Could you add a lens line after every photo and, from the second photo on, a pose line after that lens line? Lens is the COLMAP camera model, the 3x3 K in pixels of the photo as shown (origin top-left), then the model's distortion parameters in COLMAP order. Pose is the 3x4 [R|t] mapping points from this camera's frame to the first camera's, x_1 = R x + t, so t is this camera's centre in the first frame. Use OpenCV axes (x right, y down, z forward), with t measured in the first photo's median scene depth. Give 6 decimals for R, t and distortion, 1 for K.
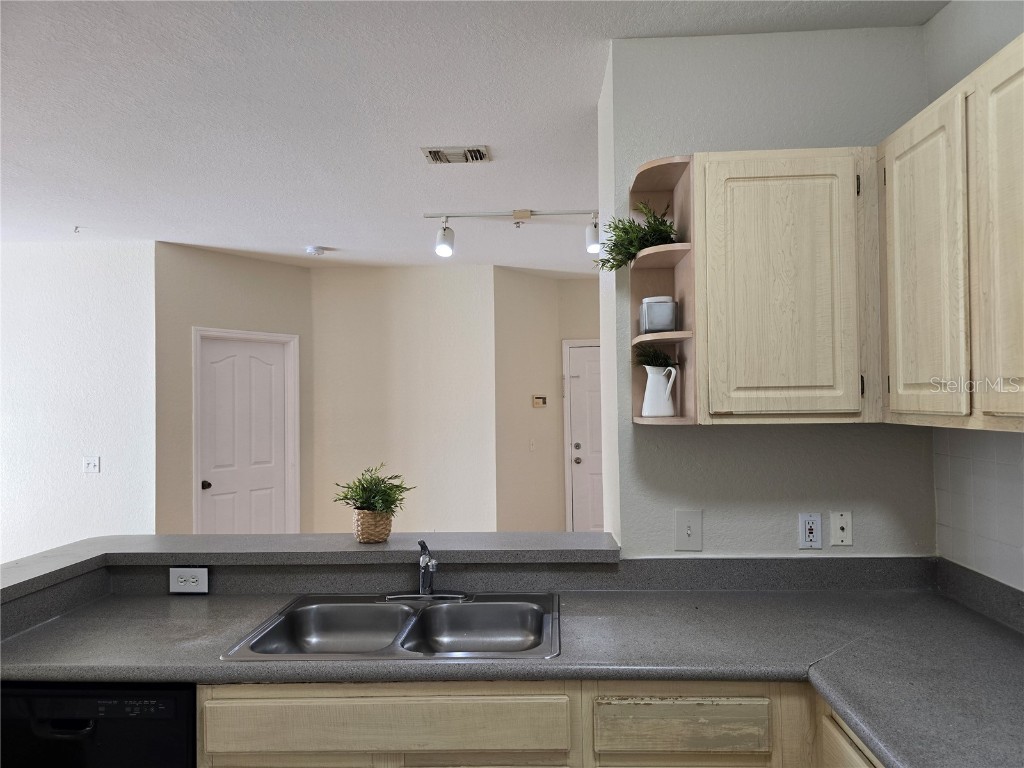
lens RADIAL K [[689.5, 0, 520.4], [0, 689.5, 381.3], [0, 0, 1]] dist [0.060601, -0.051942]
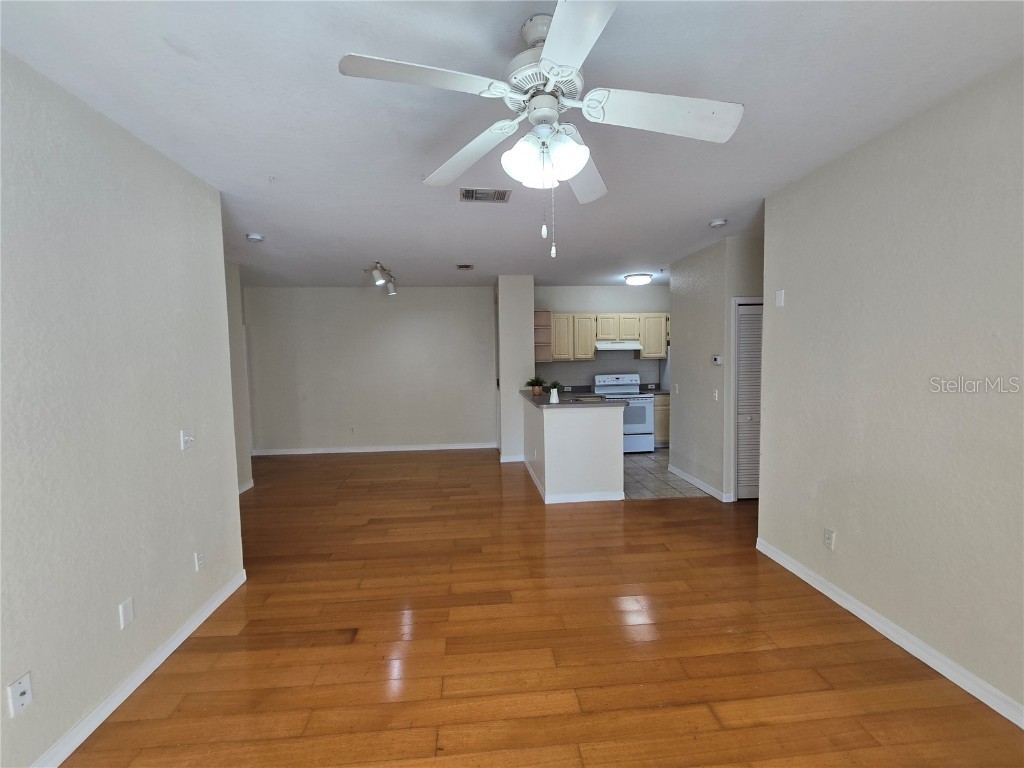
lens RADIAL K [[419.8, 0, 507.4], [0, 419.8, 381.0], [0, 0, 1]] dist [-0.001440, -0.000678]
pose [[-0.132059, -0.047291, 0.990113, -2.638206], [-0.007985, 0.998880, 0.046644, 0.057306], [-0.991210, -0.001747, -0.132288, 1.590834]]
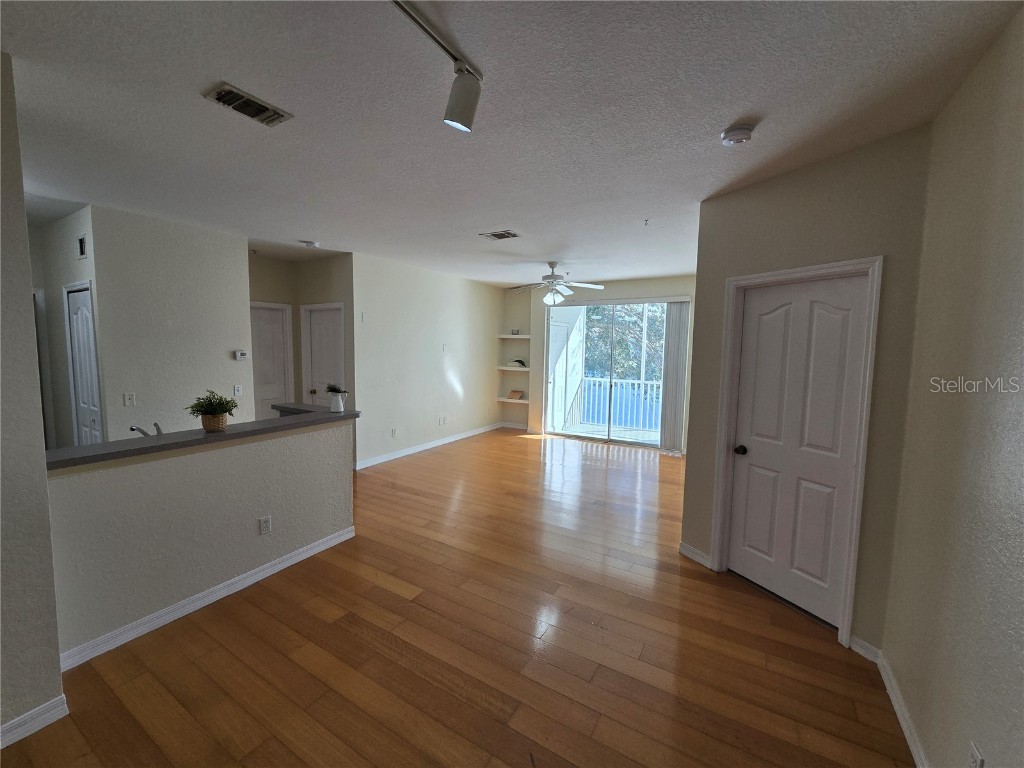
lens RADIAL K [[419.8, 0, 507.4], [0, 419.8, 381.0], [0, 0, 1]] dist [-0.001440, -0.000678]
pose [[-0.476447, 0.083242, -0.875253, 0.421127], [0.015238, 0.996140, 0.086445, 0.013282], [0.879071, 0.027850, -0.475877, 2.415988]]
